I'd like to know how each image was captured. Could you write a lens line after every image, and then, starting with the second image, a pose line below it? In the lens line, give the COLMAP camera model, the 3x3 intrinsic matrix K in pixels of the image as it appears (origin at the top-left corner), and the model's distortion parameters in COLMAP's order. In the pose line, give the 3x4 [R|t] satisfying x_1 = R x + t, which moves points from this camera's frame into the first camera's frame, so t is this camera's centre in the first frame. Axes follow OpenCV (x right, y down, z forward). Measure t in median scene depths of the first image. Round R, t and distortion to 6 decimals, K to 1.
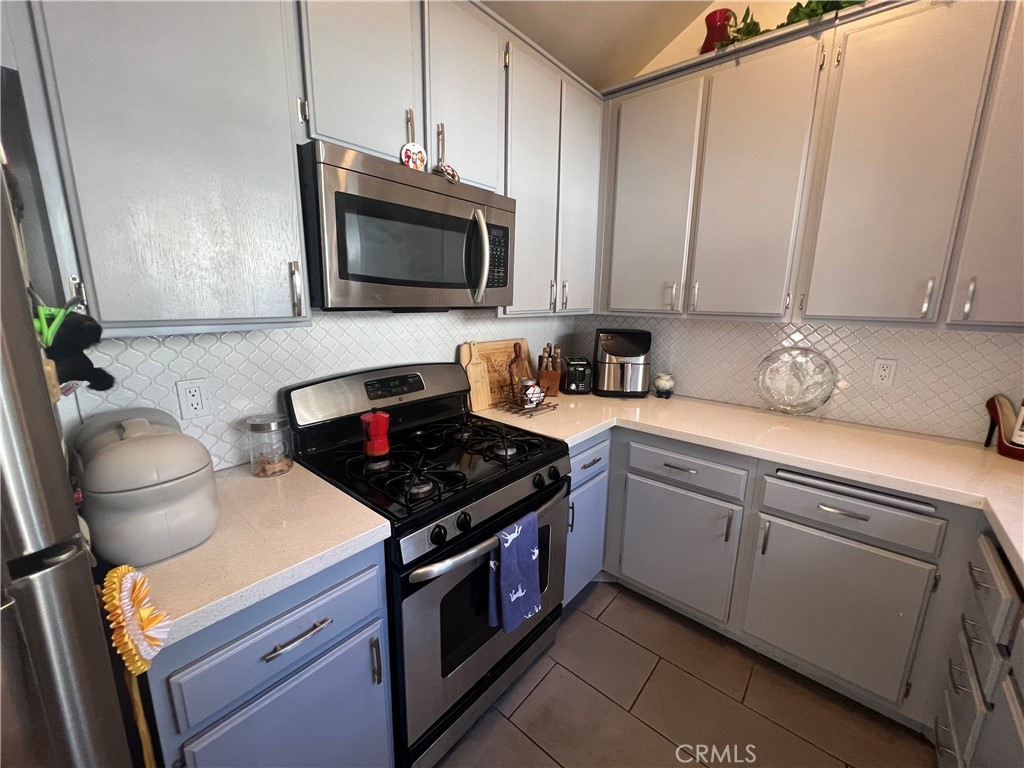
lens RADIAL K [[411.2, 0, 514.3], [0, 411.2, 382.0], [0, 0, 1]] dist [0.000119, -0.000676]
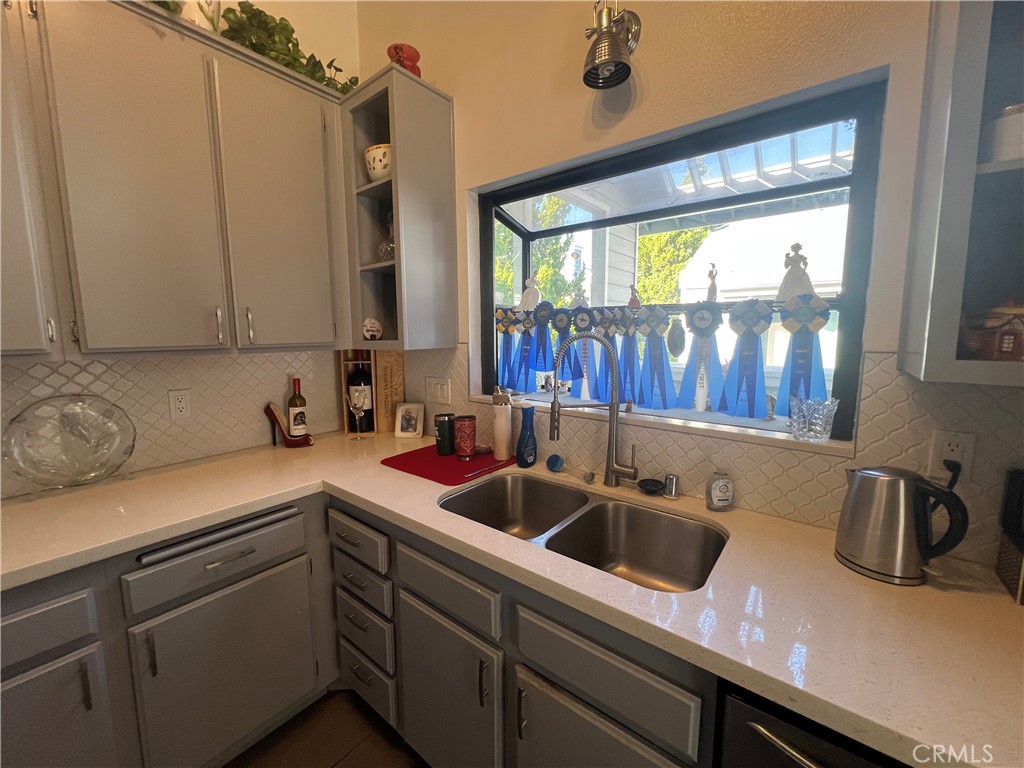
lens RADIAL K [[411.2, 0, 510.7], [0, 411.2, 376.7], [0, 0, 1]] dist [0.000119, -0.000676]
pose [[-0.036326, -0.124215, 0.991590, -0.069558], [0.209234, 0.969308, 0.129089, -0.055112], [-0.977191, 0.212164, -0.009222, 0.297787]]
